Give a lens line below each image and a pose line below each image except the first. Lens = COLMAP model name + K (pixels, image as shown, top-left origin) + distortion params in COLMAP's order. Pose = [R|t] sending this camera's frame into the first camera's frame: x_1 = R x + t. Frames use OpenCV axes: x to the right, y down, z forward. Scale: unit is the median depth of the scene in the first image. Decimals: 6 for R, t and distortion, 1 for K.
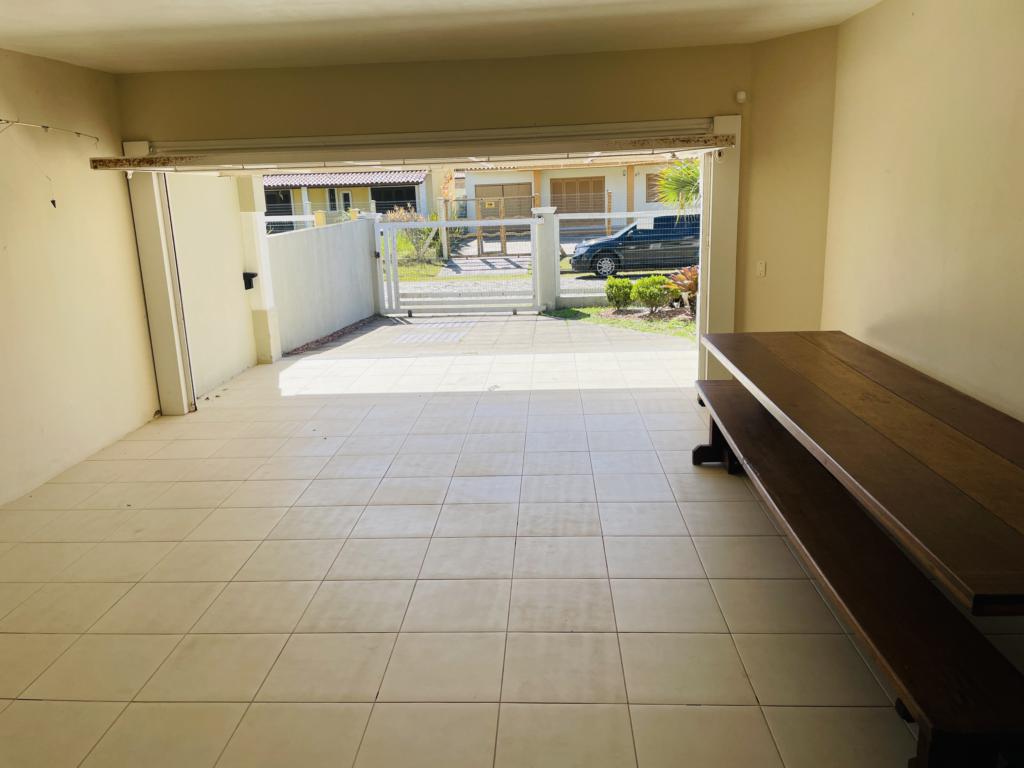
lens RADIAL K [[775.5, 0, 504.5], [0, 775.5, 383.6], [0, 0, 1]] dist [0.013984, -0.006866]
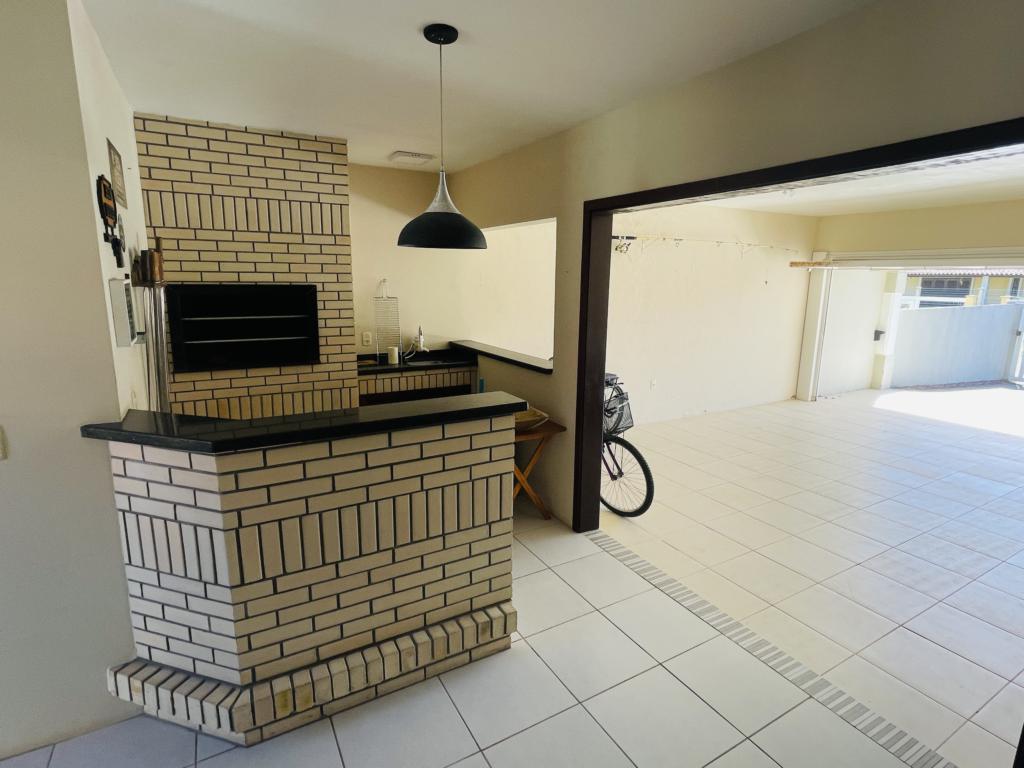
lens RADIAL K [[525.0, 0, 513.7], [0, 525.0, 378.2], [0, 0, 1]] dist [-0.003248, -0.000550]
pose [[0.540773, 0.196041, -0.818005, 0.157115], [-0.230144, 0.969839, 0.080284, 0.036770], [0.809072, 0.144843, 0.569581, -0.194325]]
